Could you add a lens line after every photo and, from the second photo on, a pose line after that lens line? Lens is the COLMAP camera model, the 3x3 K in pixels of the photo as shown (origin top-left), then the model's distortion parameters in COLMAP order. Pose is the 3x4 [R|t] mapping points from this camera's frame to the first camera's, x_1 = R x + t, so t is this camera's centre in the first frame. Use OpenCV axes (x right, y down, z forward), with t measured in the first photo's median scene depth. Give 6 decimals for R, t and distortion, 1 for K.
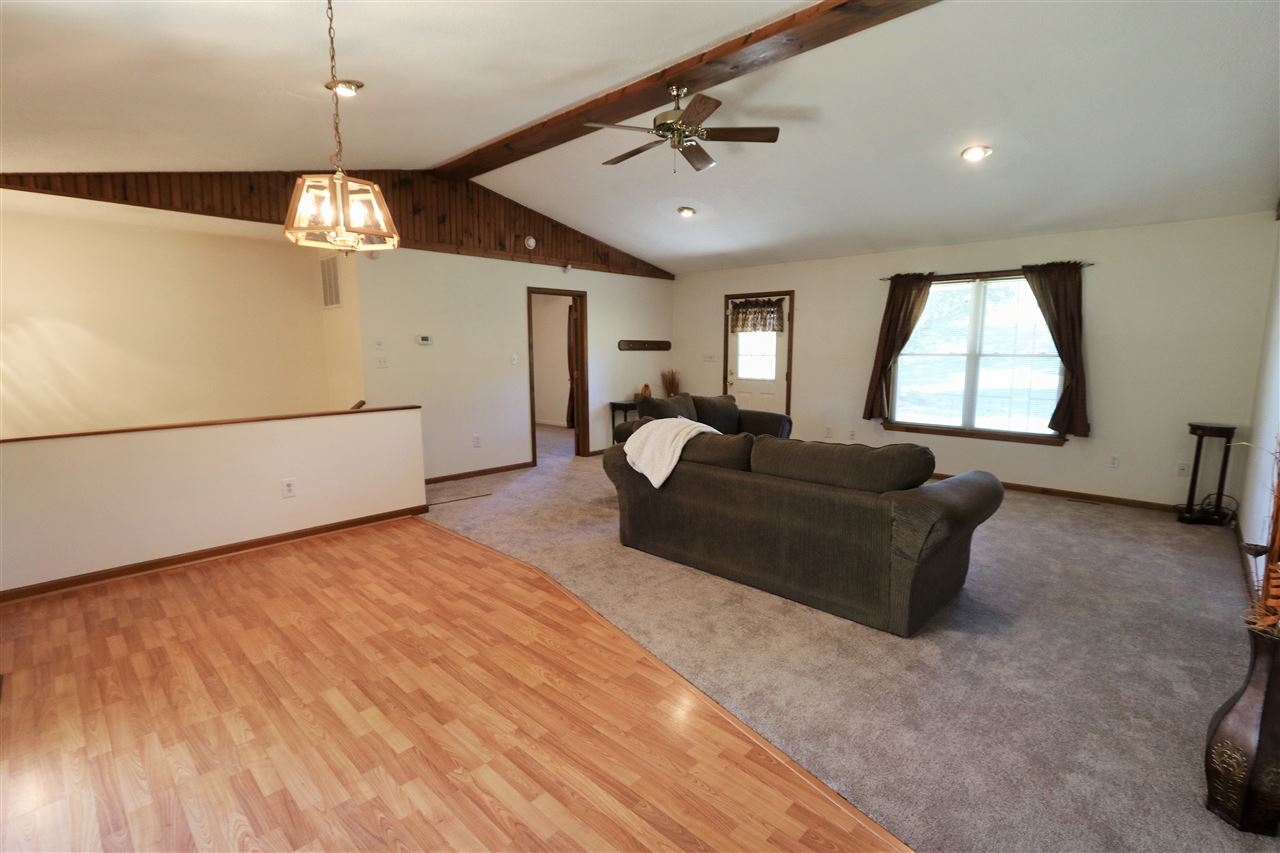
lens RADIAL K [[585.0, 0, 640.9], [0, 585.0, 432.9], [0, 0, 1]] dist [-0.021135, 0.004857]
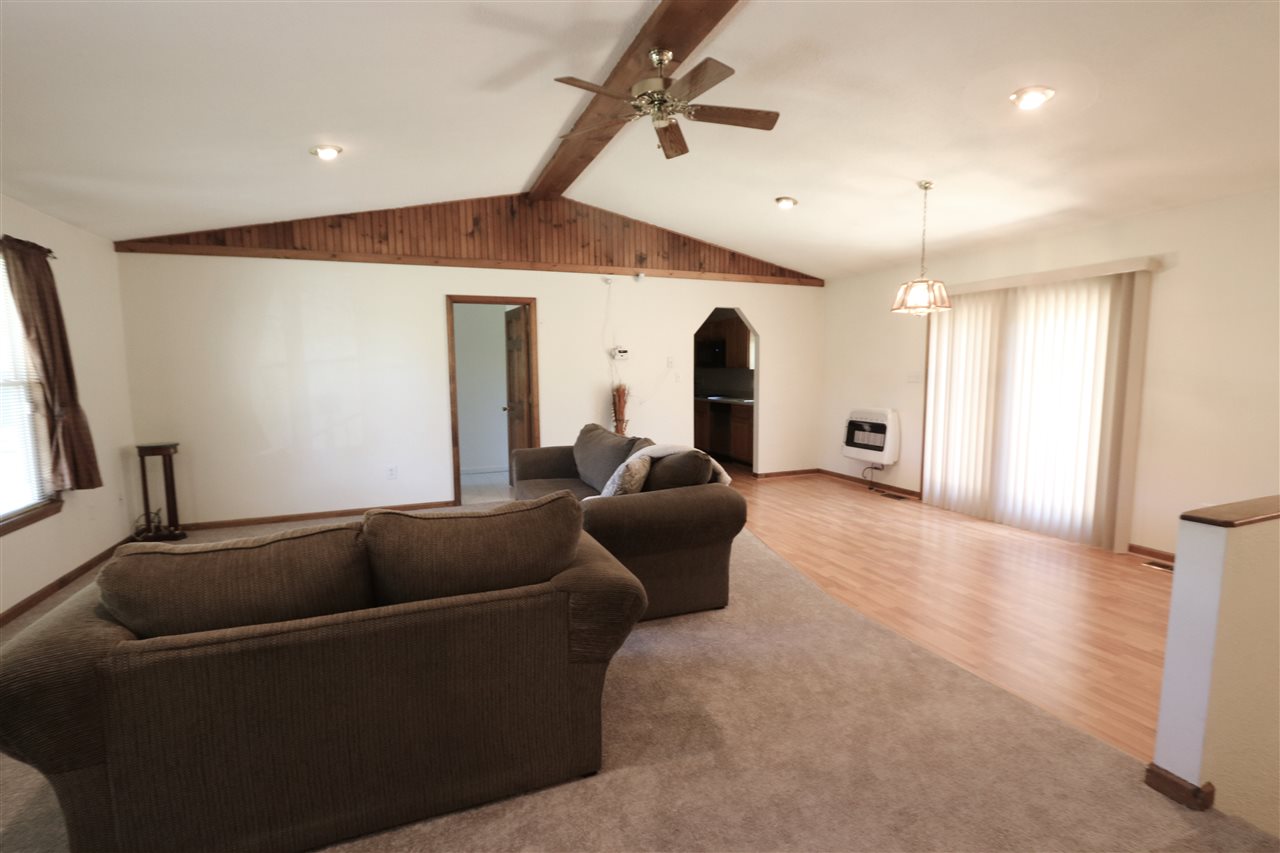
lens RADIAL K [[585.0, 0, 640.9], [0, 585.0, 432.9], [0, 0, 1]] dist [-0.021135, 0.004857]
pose [[-0.909205, -0.035871, 0.414801, -0.263675], [0.072029, 0.967707, 0.241567, -0.260390], [-0.410071, 0.249512, -0.877260, 1.780443]]
